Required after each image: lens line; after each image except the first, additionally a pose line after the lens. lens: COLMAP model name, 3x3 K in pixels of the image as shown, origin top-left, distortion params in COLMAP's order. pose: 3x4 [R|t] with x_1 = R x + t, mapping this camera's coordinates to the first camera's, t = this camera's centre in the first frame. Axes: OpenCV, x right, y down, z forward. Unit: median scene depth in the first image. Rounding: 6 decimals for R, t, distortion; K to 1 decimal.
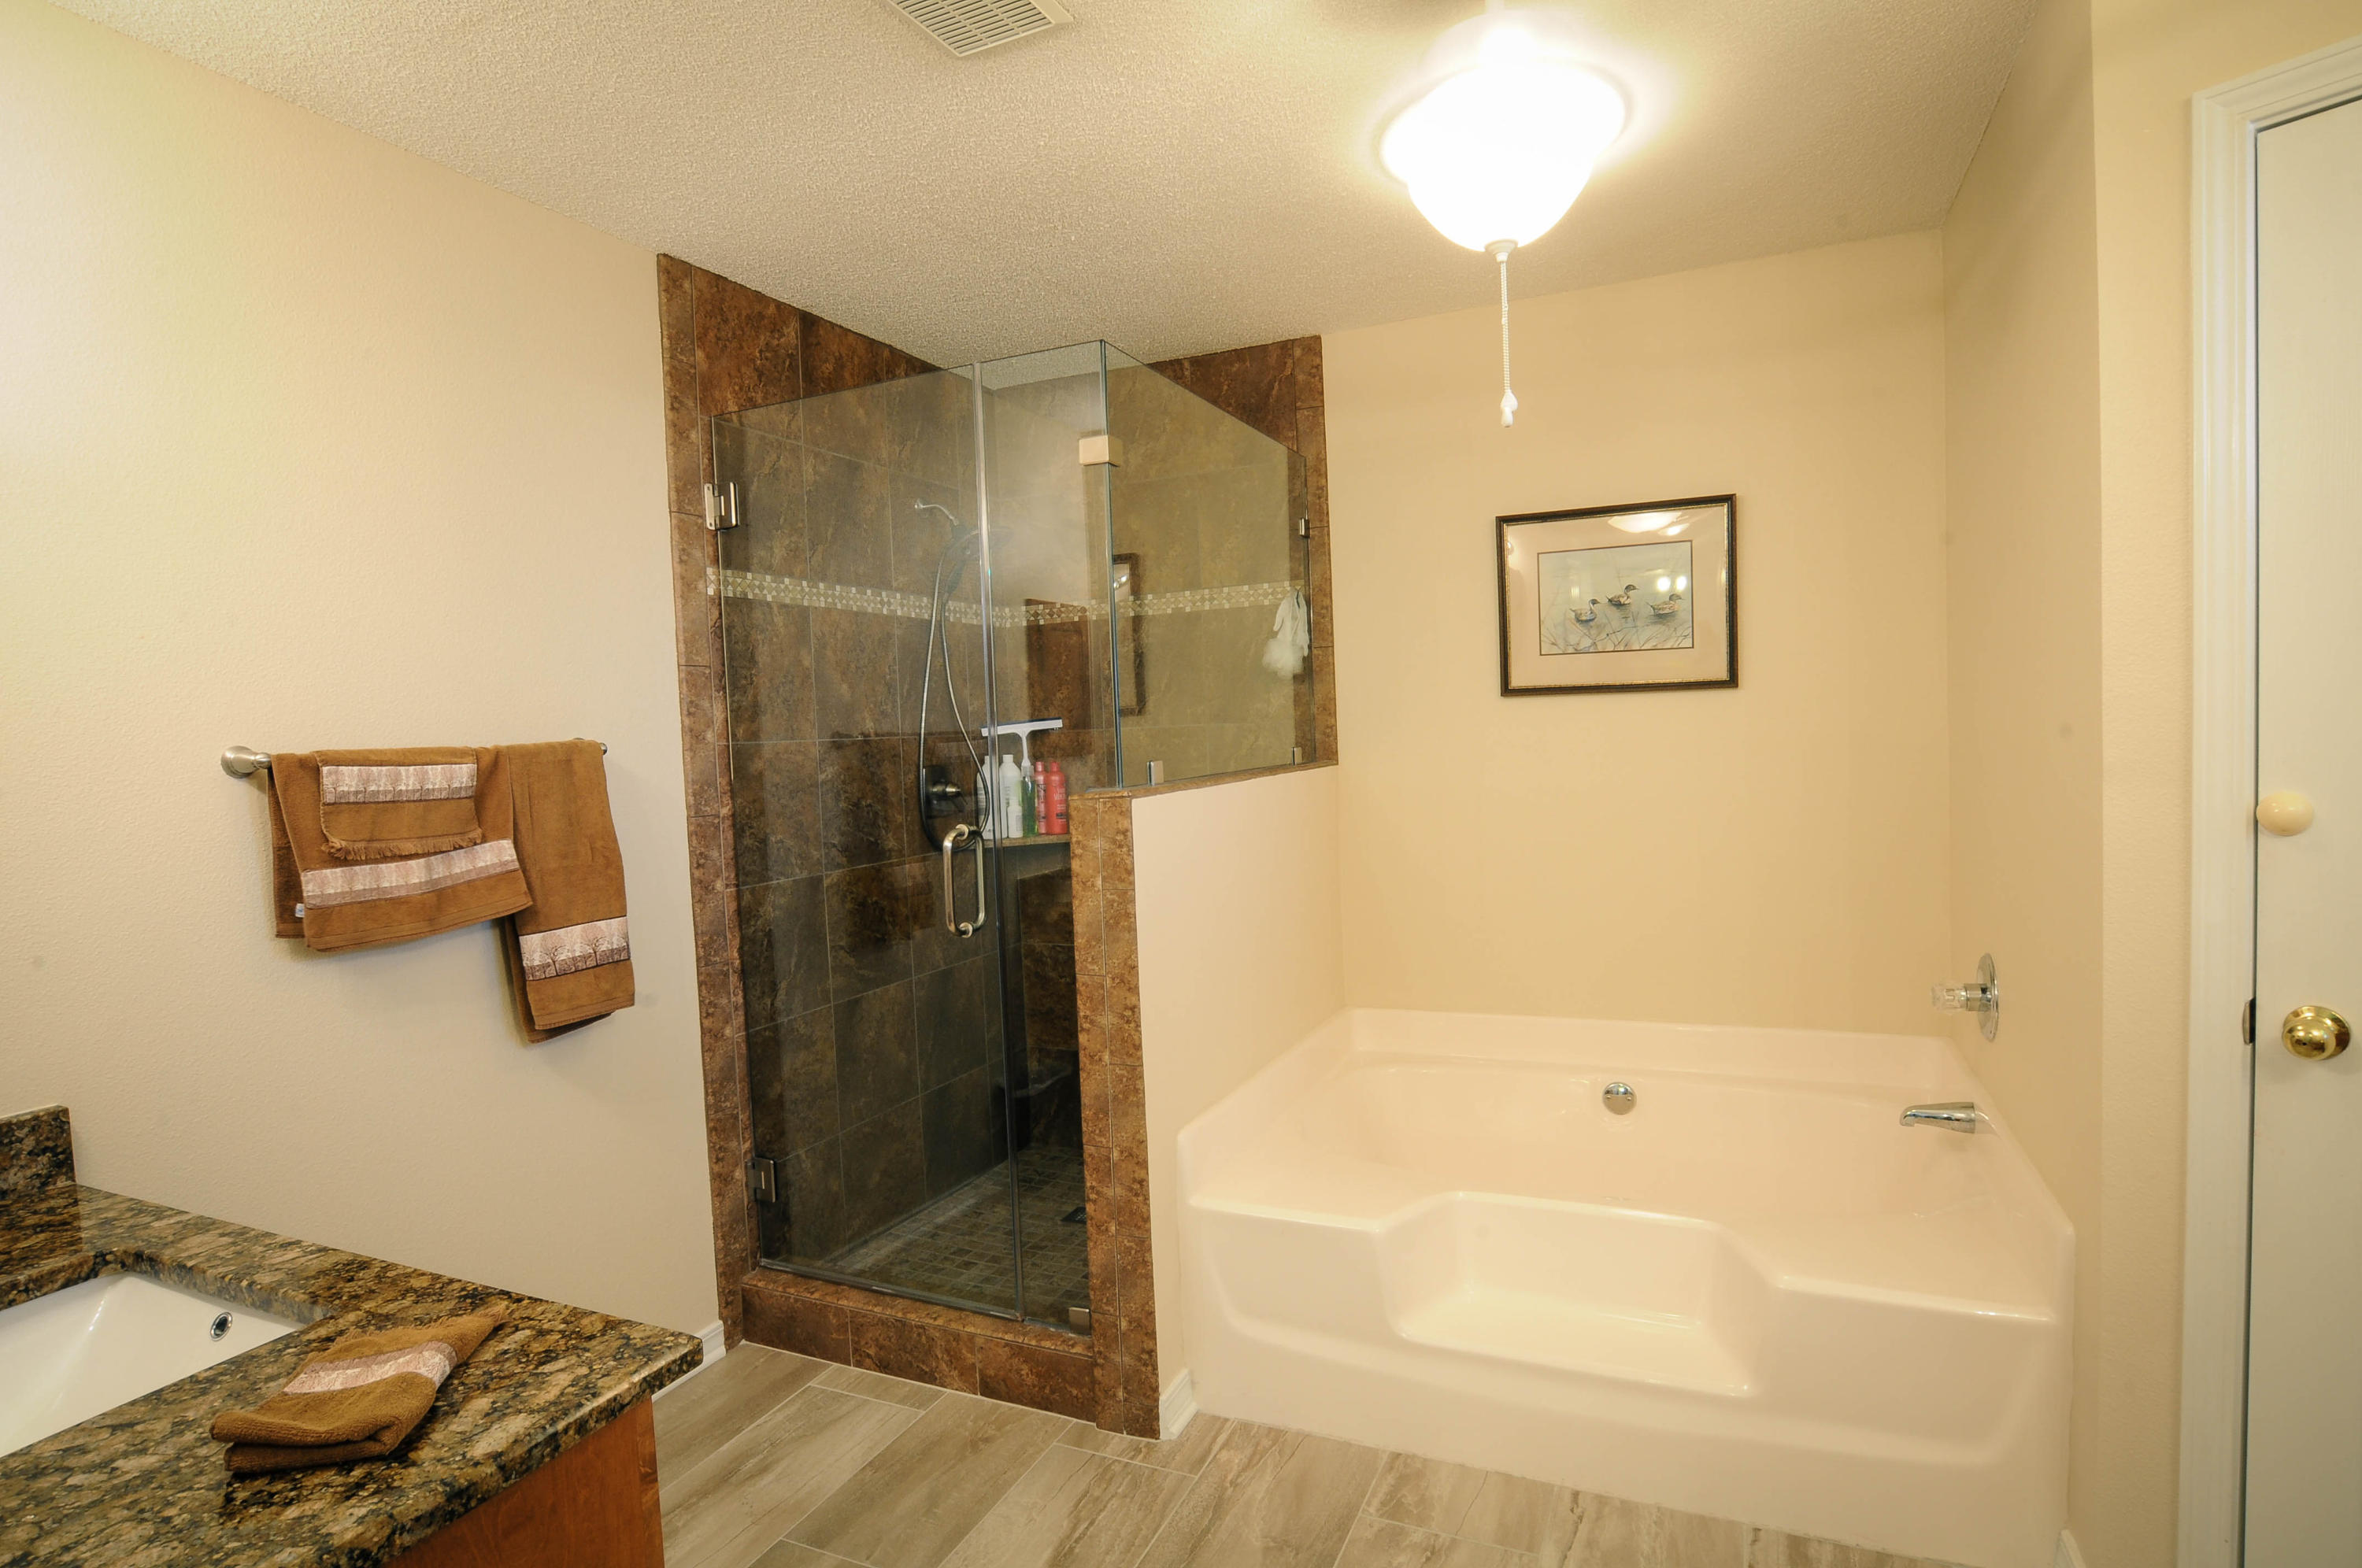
lens RADIAL K [[1207.6, 0, 1181.0], [0, 1207.6, 784.0], [0, 0, 1]] dist [-0.037490, 0.012708]
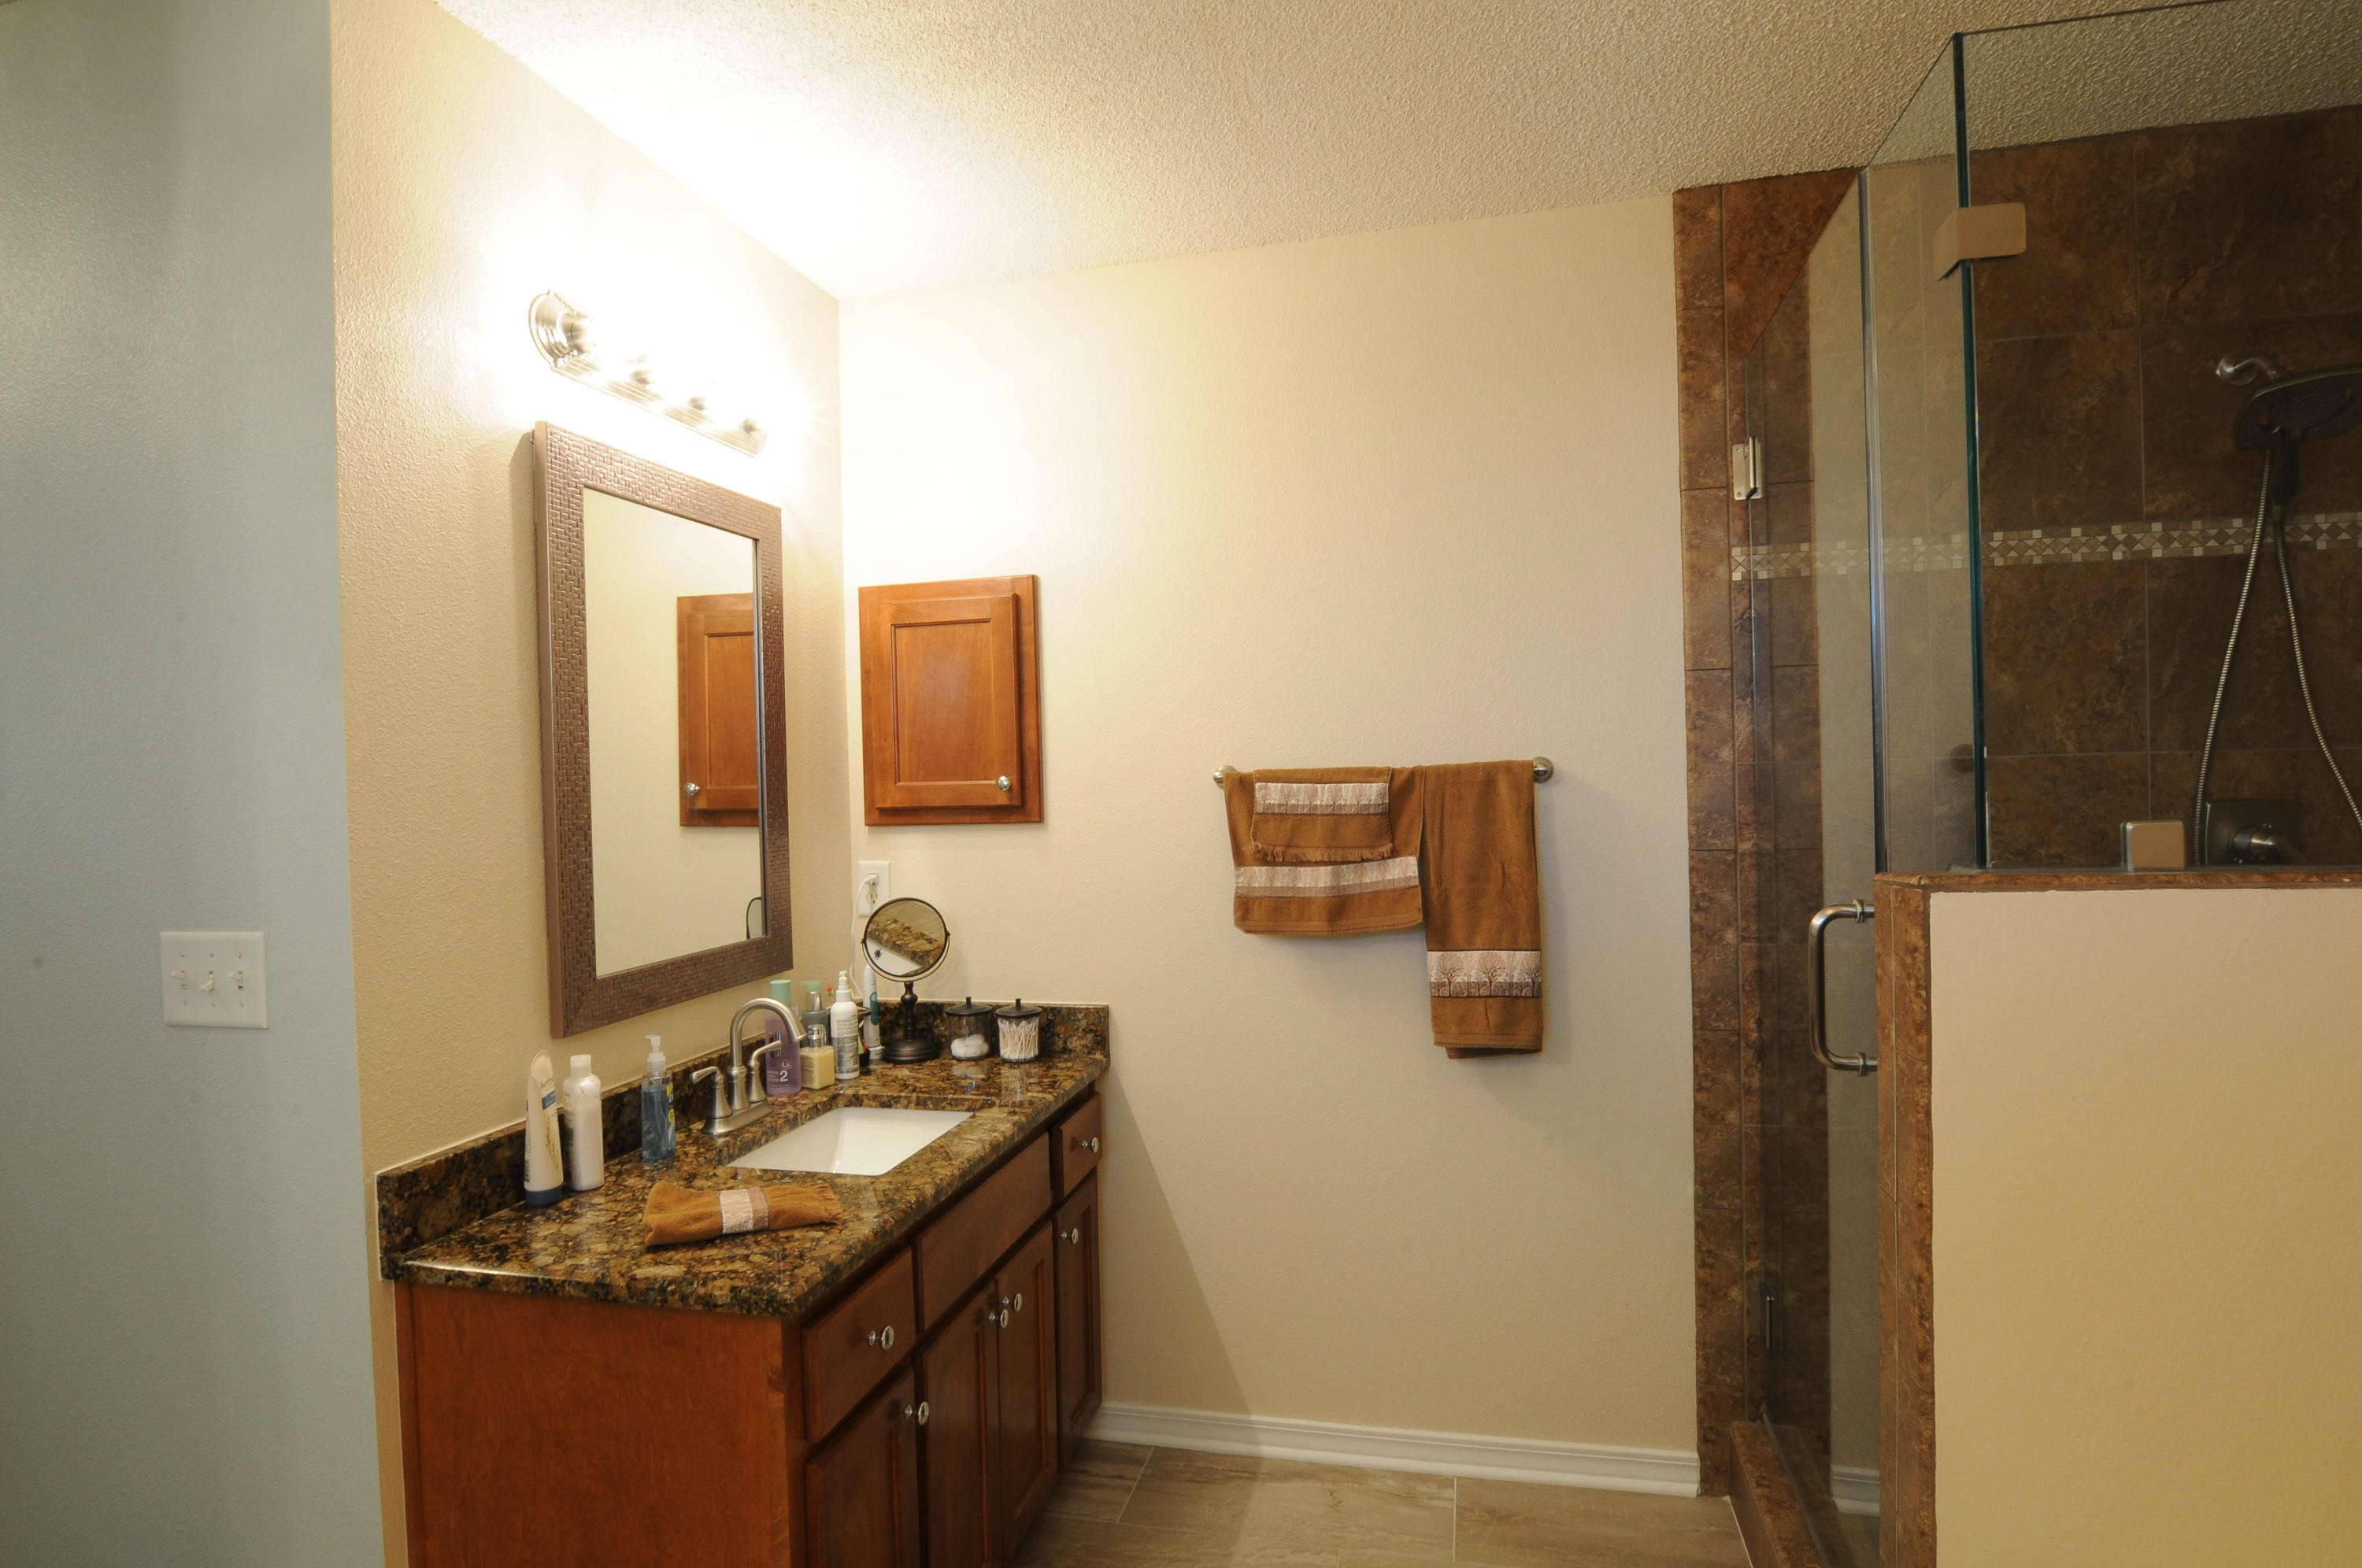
lens RADIAL K [[1207.6, 0, 1181.0], [0, 1207.6, 784.0], [0, 0, 1]] dist [-0.037490, 0.012708]
pose [[0.197632, 0.039029, -0.979499, 0.406161], [-0.025426, 0.999075, 0.034679, -0.045942], [0.979947, 0.018052, 0.198441, 0.568341]]
